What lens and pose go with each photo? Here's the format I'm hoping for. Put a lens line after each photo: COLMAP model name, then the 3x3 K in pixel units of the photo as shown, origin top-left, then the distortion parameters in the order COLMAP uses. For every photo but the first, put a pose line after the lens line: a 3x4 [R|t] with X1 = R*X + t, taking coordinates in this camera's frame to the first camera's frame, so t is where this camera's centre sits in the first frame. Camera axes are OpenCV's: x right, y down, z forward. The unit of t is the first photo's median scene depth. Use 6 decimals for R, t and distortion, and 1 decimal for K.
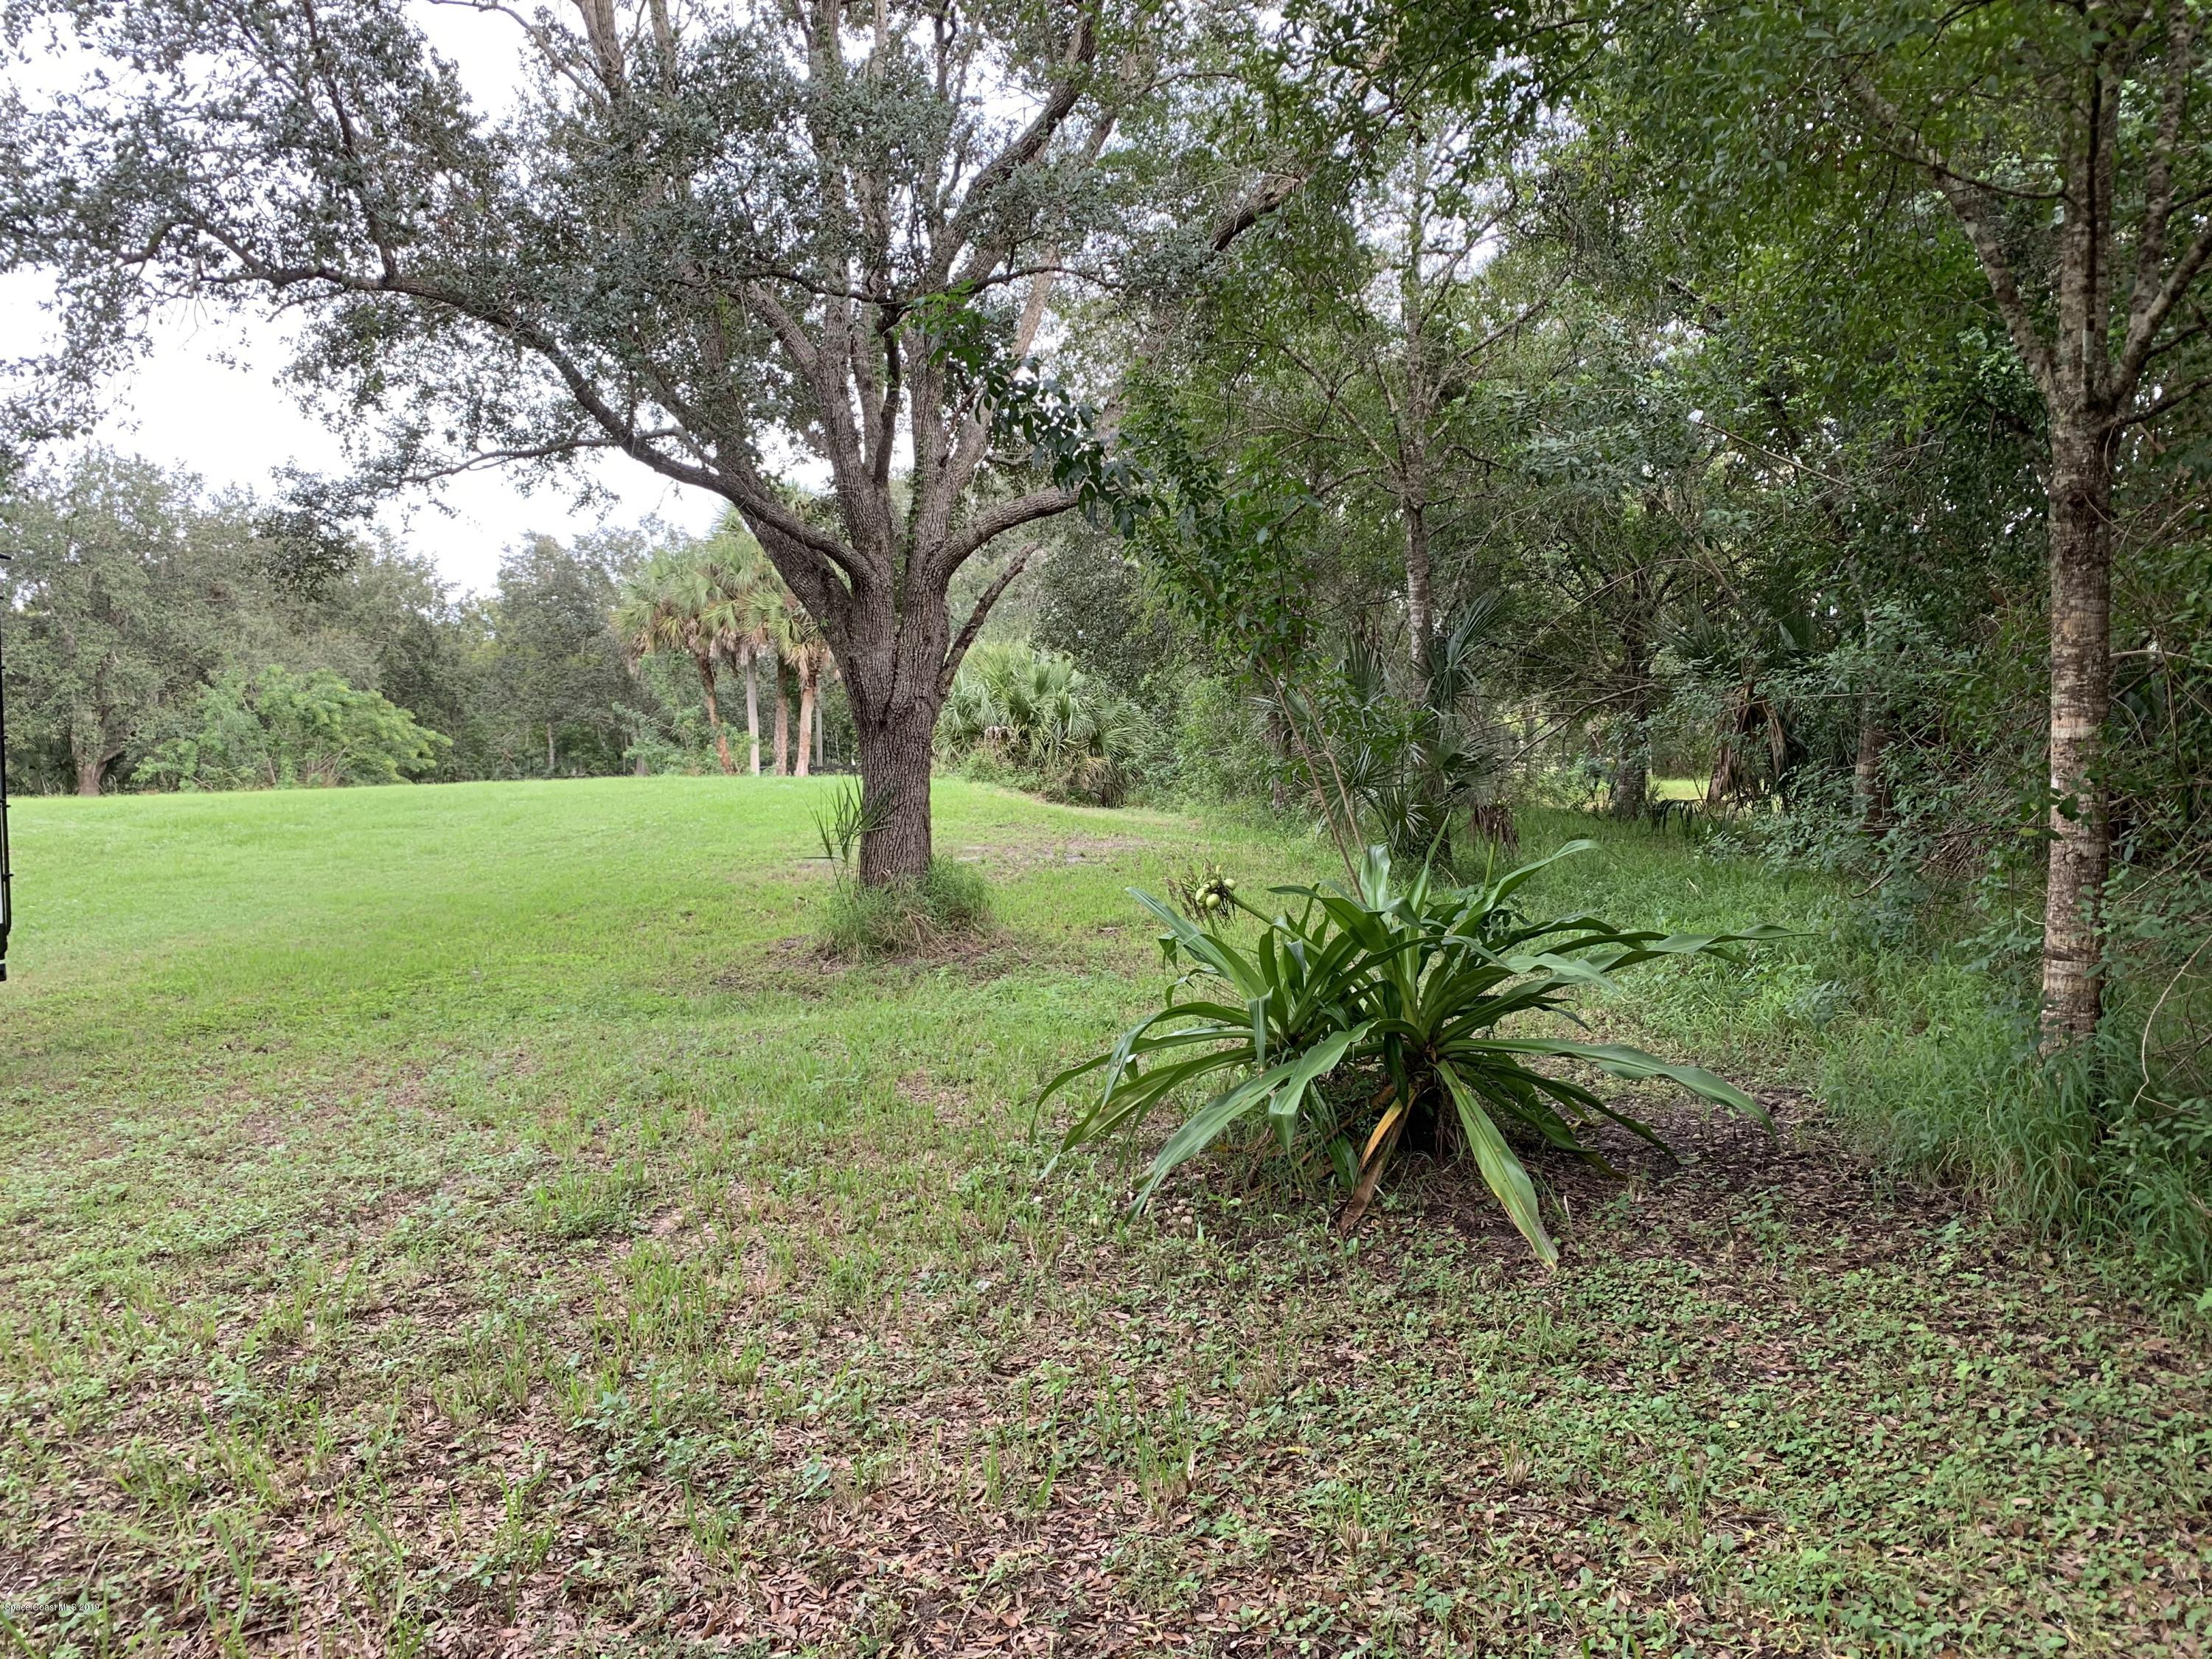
lens RADIAL K [[1670.7, 0, 1110.6], [0, 1670.7, 871.4], [0, 0, 1]] dist [0.000760, -0.034644]
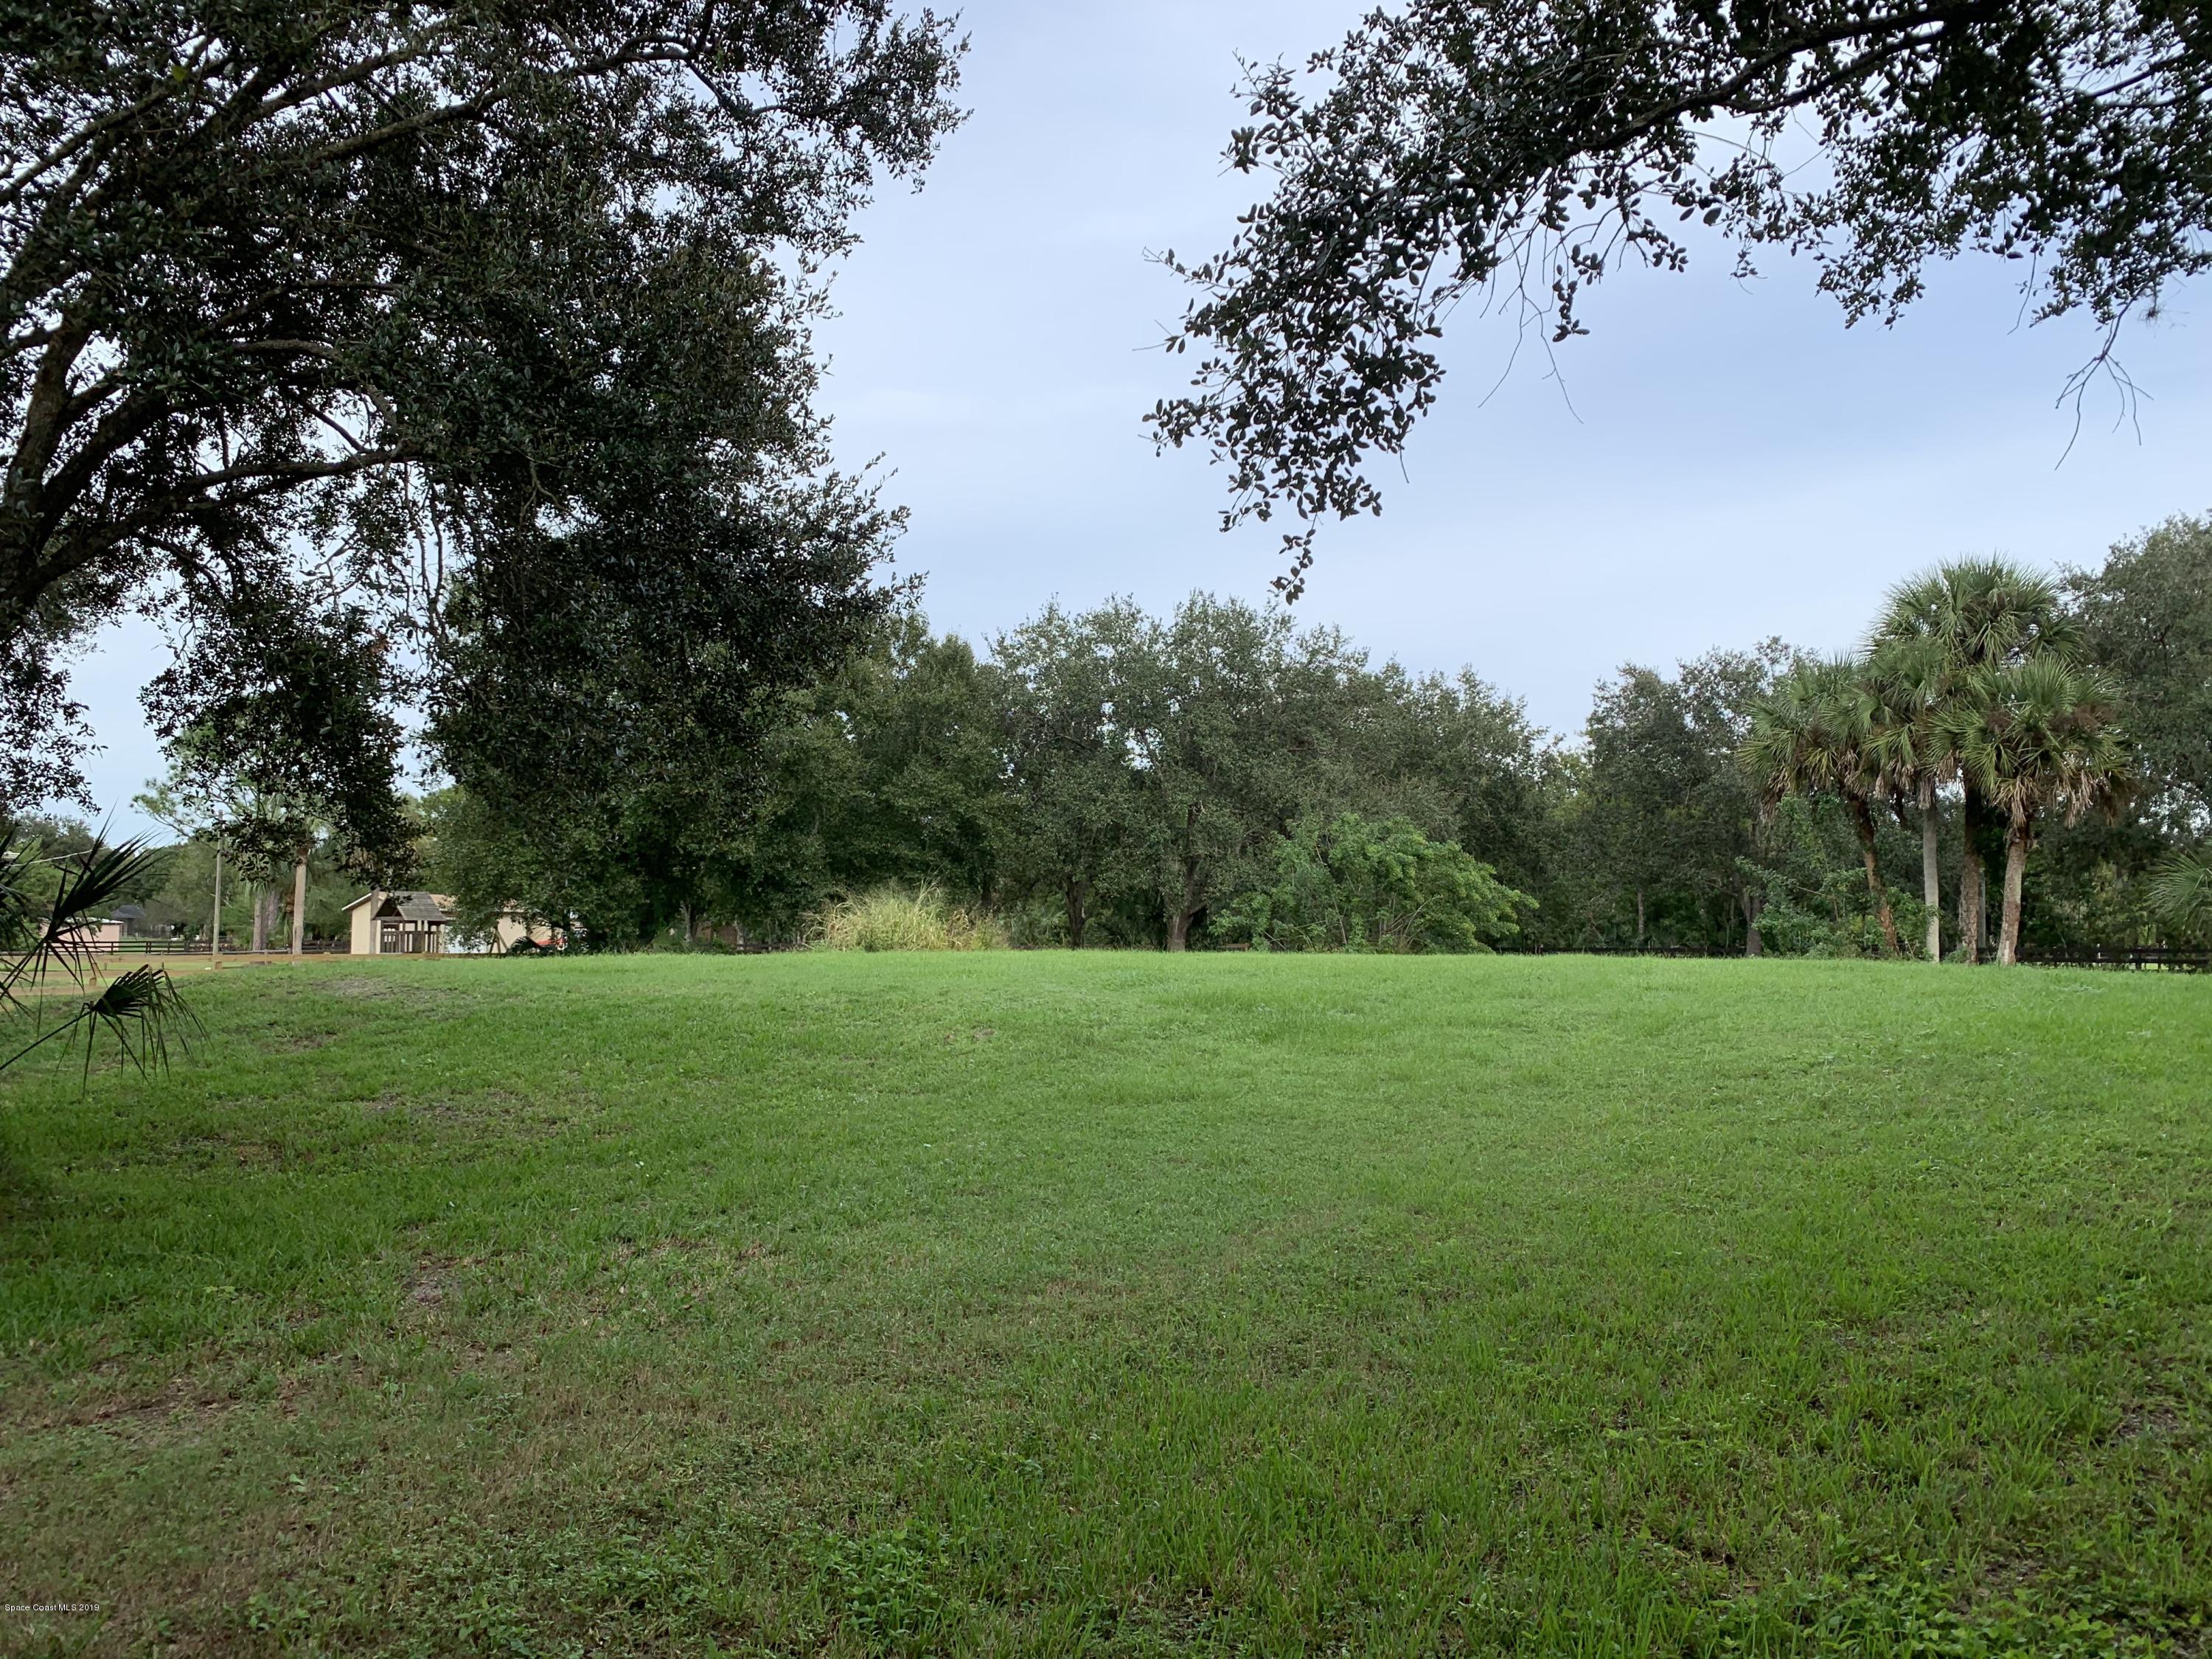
lens RADIAL K [[1626.0, 0, 1106.0], [0, 1626.0, 829.5], [0, 0, 1]] dist [0.005707, -0.021936]
pose [[0.812421, -0.002843, -0.583065, -0.091397], [-0.071147, 0.992033, -0.103970, -0.013431], [0.578715, 0.125950, 0.805745, 0.205418]]
